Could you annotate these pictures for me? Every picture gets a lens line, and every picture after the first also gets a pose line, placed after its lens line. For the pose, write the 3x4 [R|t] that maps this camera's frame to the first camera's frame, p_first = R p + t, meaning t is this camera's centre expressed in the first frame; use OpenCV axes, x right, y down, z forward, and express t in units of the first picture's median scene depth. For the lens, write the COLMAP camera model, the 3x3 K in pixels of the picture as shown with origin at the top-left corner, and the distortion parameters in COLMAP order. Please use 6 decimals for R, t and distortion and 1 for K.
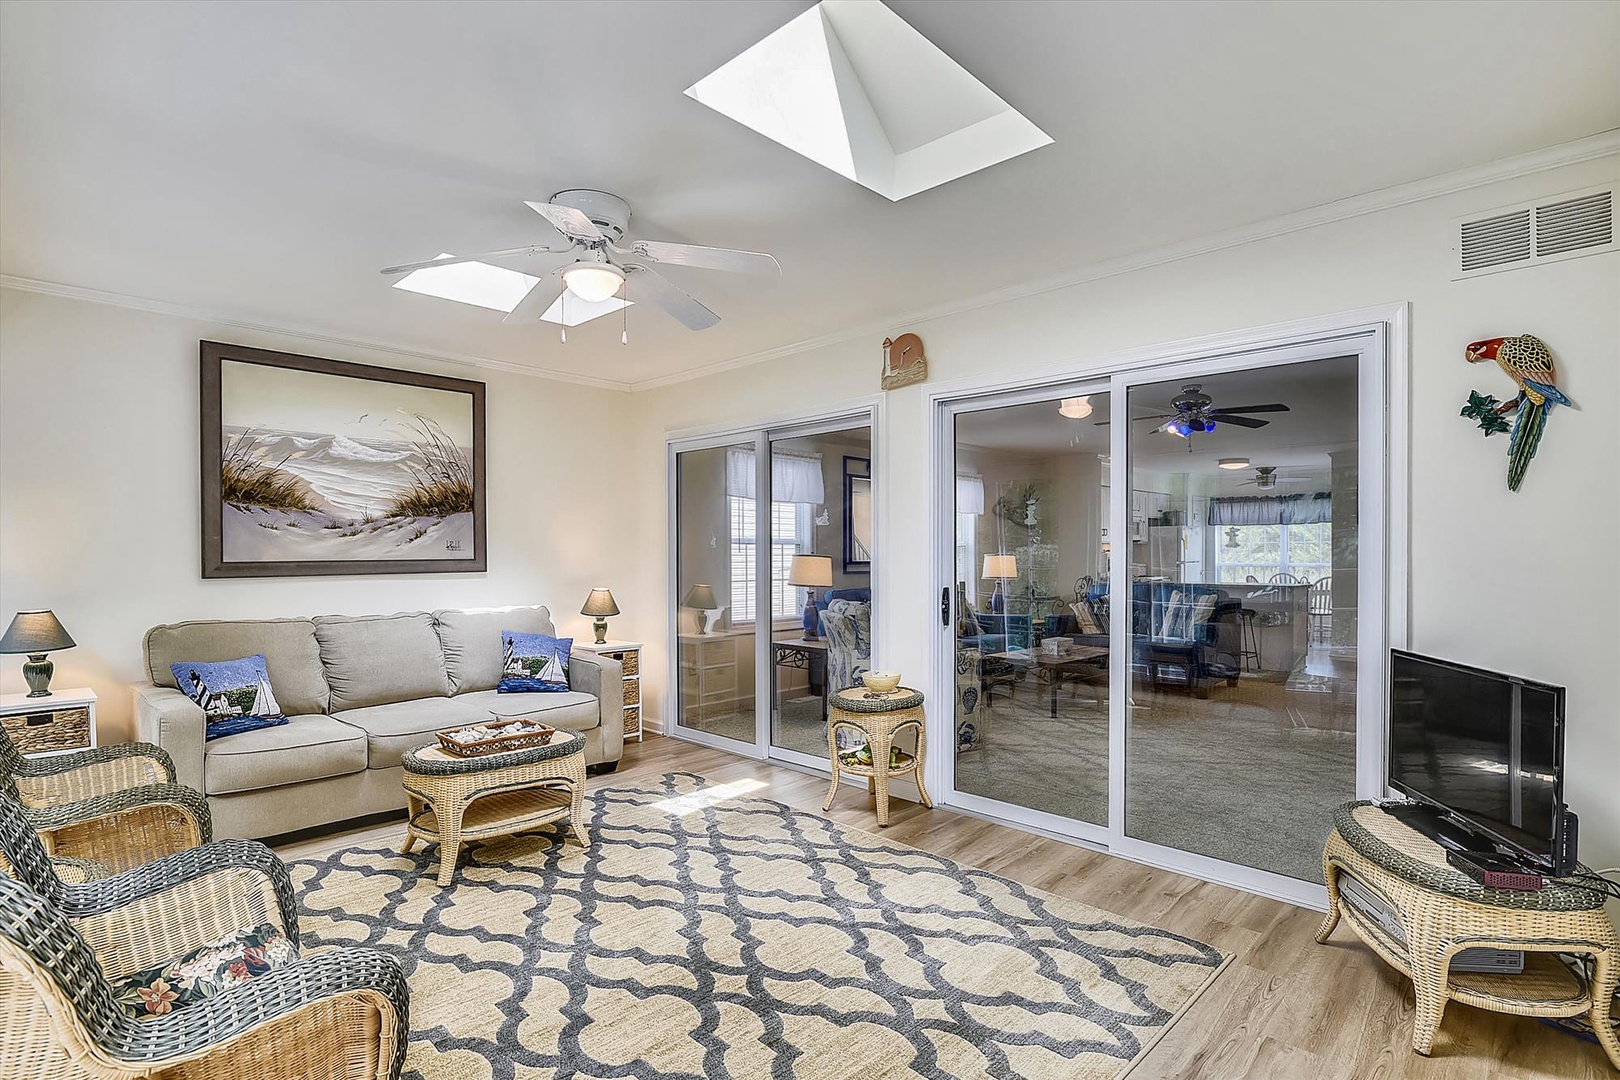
lens RADIAL K [[797.0, 0, 809.3], [0, 797.0, 554.8], [0, 0, 1]] dist [0.001889, -0.013556]
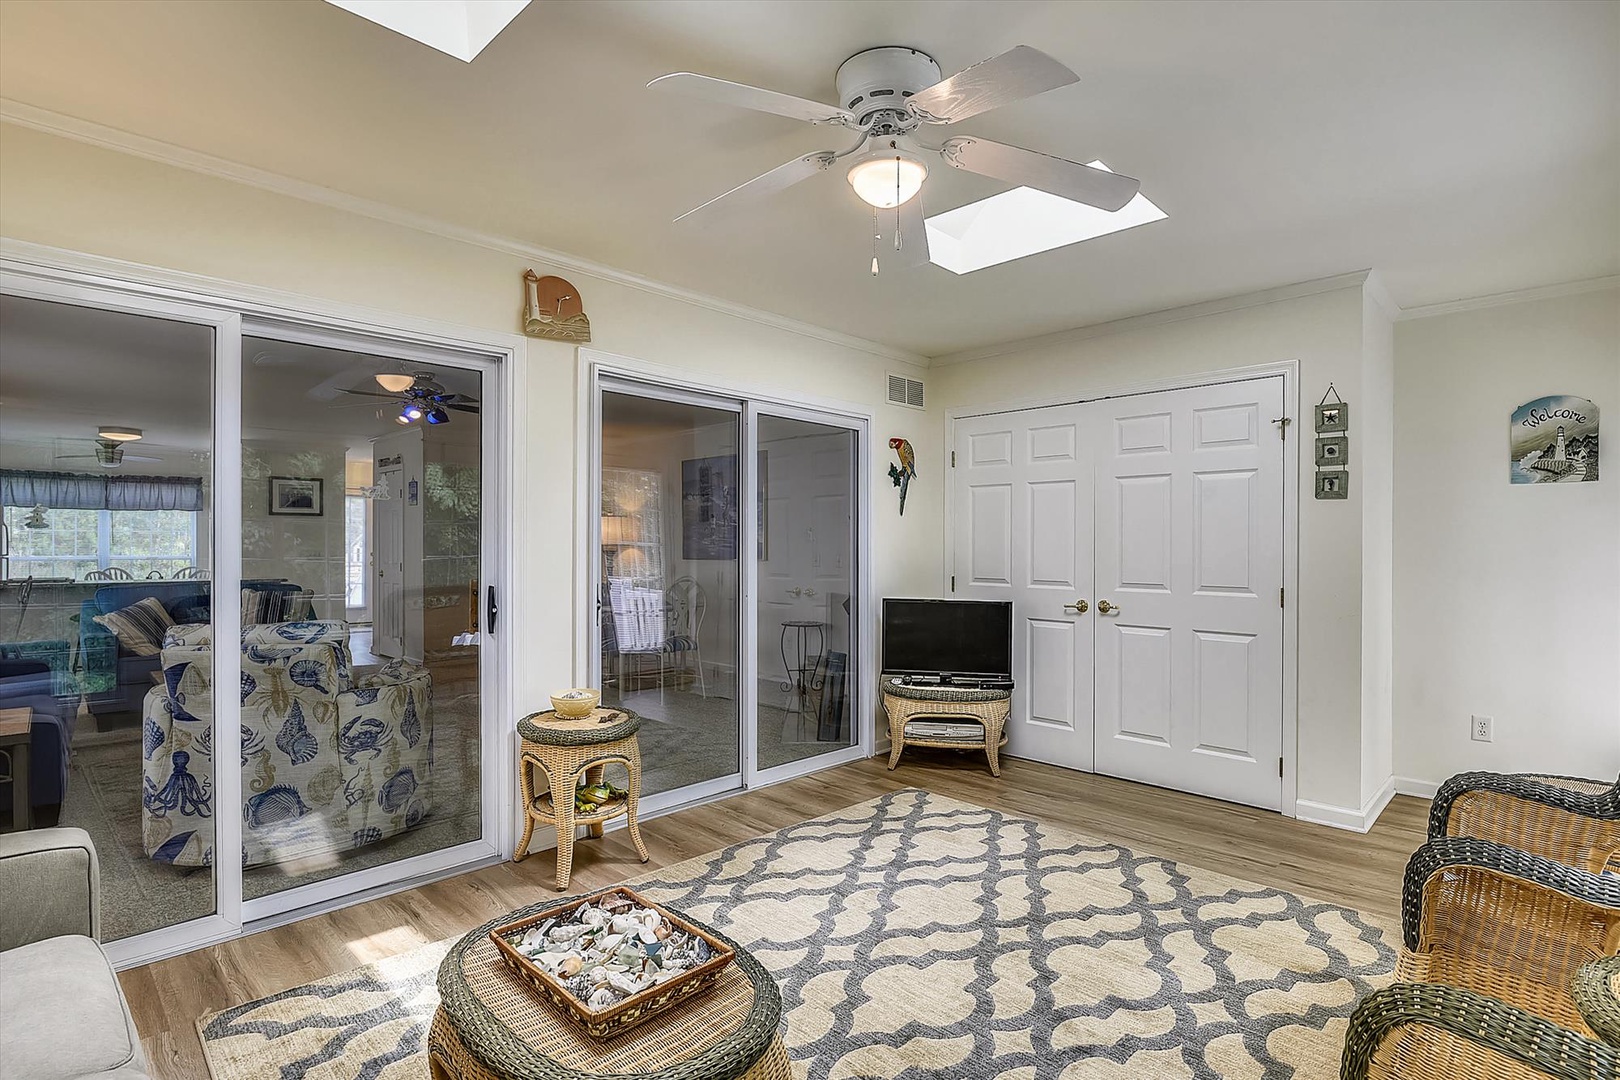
lens RADIAL K [[797.0, 0, 815.9], [0, 797.0, 551.5], [0, 0, 1]] dist [0.001889, -0.013556]
pose [[0.002751, -0.006840, 0.999973, -0.964325], [-0.000600, 0.999976, 0.006842, -0.002472], [-0.999996, -0.000619, 0.002747, 1.015871]]
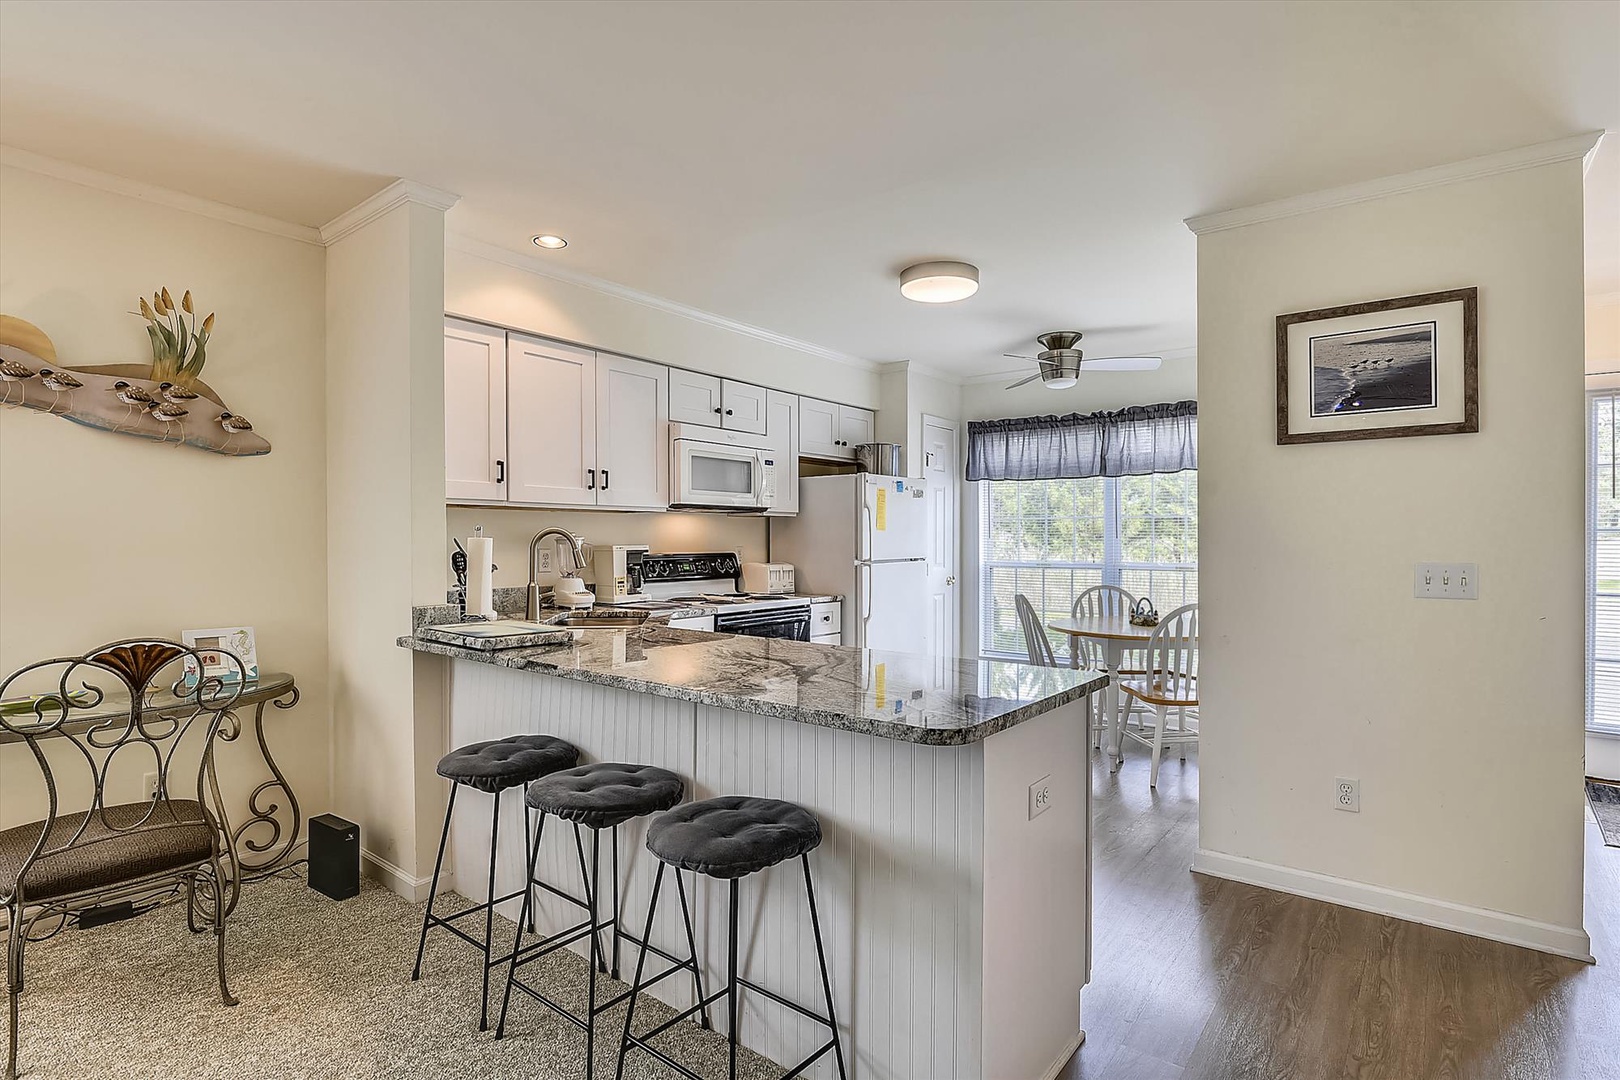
lens RADIAL K [[797.0, 0, 803.2], [0, 797.0, 535.0], [0, 0, 1]] dist [0.001889, -0.013556]
pose [[0.994701, 0.005218, 0.102677, 1.532142], [-0.004718, 0.999976, -0.005119, -0.007945], [-0.102701, 0.004607, 0.994702, 2.306938]]
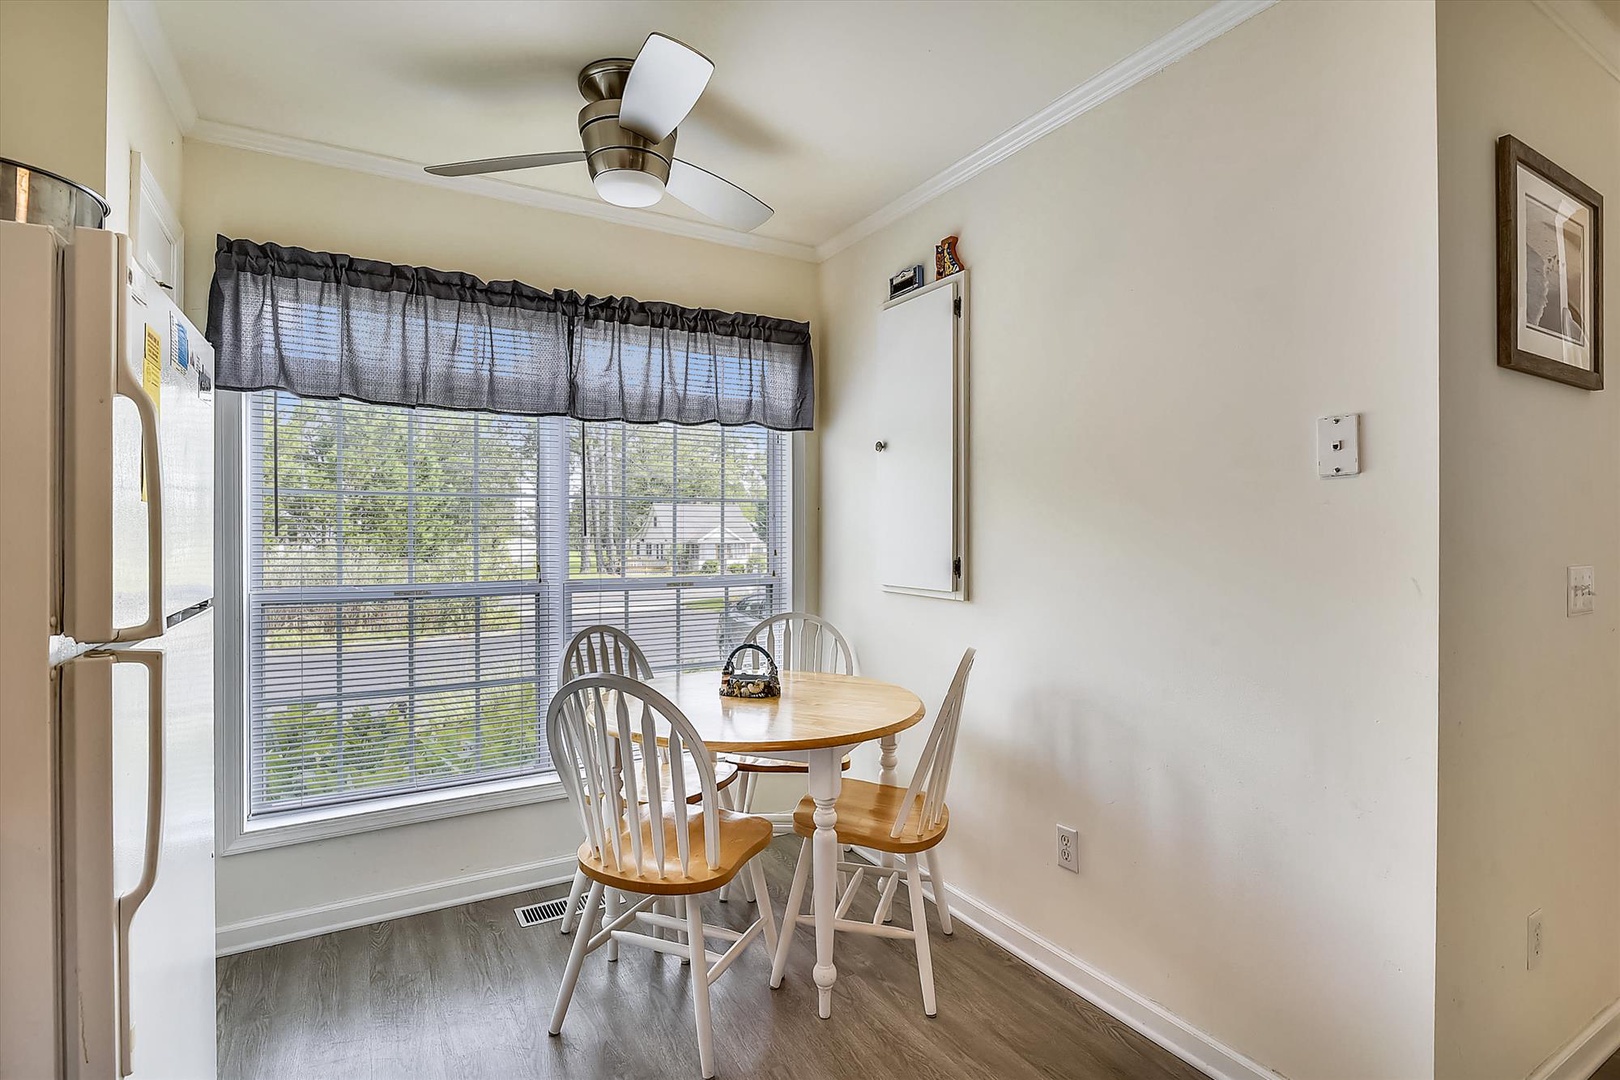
lens RADIAL K [[797.0, 0, 833.2], [0, 797.0, 527.4], [0, 0, 1]] dist [0.001889, -0.013556]
pose [[0.256447, 0.012901, 0.966472, 1.562668], [0.004410, 0.999885, -0.014517, -0.007118], [-0.966548, 0.007985, 0.256361, 3.505690]]
